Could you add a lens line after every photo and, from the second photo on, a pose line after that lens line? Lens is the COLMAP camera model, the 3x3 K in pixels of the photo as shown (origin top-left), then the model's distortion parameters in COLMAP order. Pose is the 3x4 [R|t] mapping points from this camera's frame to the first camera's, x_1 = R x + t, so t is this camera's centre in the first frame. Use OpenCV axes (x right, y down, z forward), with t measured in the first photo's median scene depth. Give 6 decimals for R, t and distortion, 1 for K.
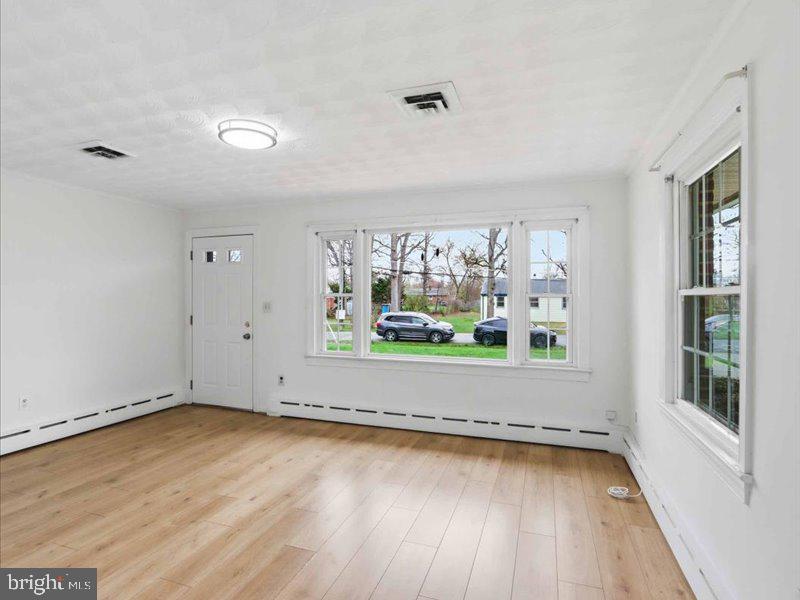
lens RADIAL K [[429.0, 0, 398.0], [0, 429.0, 297.1], [0, 0, 1]] dist [-0.028232, 0.002859]
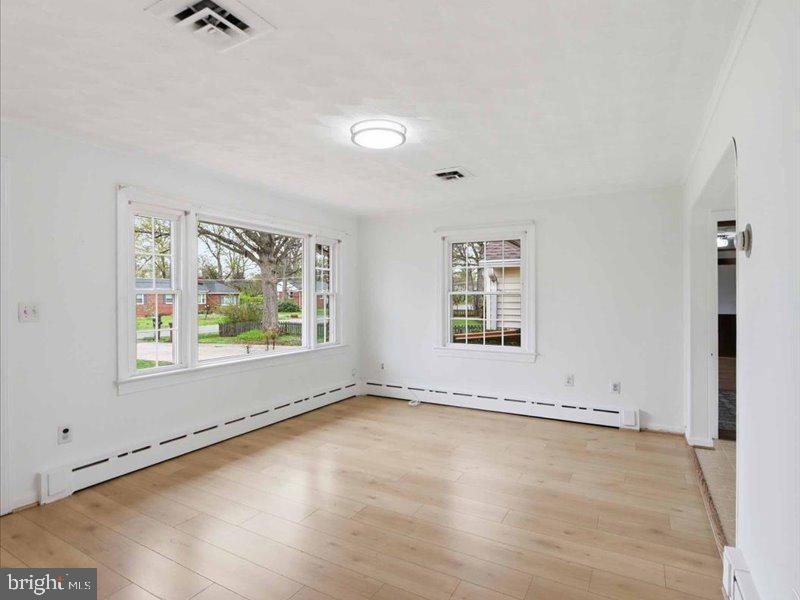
lens RADIAL K [[429.0, 0, 395.9], [0, 429.0, 297.2], [0, 0, 1]] dist [-0.028232, 0.002859]
pose [[0.177390, -0.006223, 0.984121, -0.901072], [-0.006273, 0.999953, 0.007454, -0.003758], [-0.984121, -0.007495, 0.177343, 0.524992]]
